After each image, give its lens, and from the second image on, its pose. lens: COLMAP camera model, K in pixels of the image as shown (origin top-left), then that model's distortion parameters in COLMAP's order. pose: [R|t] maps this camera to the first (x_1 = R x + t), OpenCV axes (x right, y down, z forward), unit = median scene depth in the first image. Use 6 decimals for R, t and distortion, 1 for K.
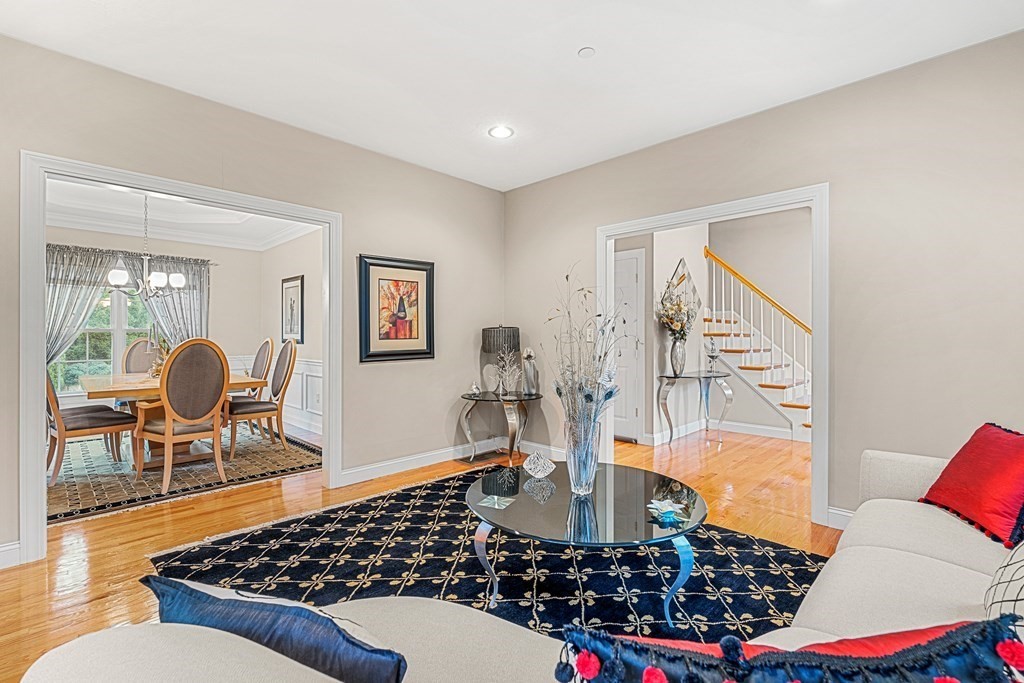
lens RADIAL K [[452.7, 0, 519.0], [0, 452.7, 336.5], [0, 0, 1]] dist [-0.002787, -0.000019]
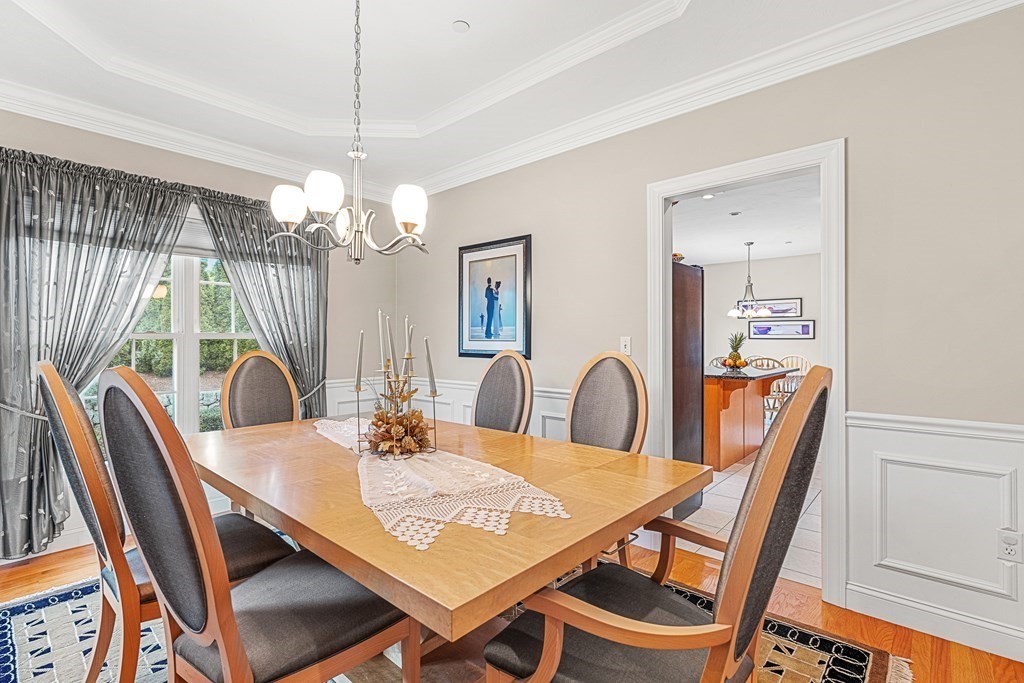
lens RADIAL K [[452.7, 0, 508.8], [0, 452.7, 342.8], [0, 0, 1]] dist [-0.002787, -0.000019]
pose [[0.999302, -0.002504, 0.037283, -0.557128], [0.002007, 0.999909, 0.013351, -0.011452], [-0.037313, -0.013267, 0.999216, 0.469052]]
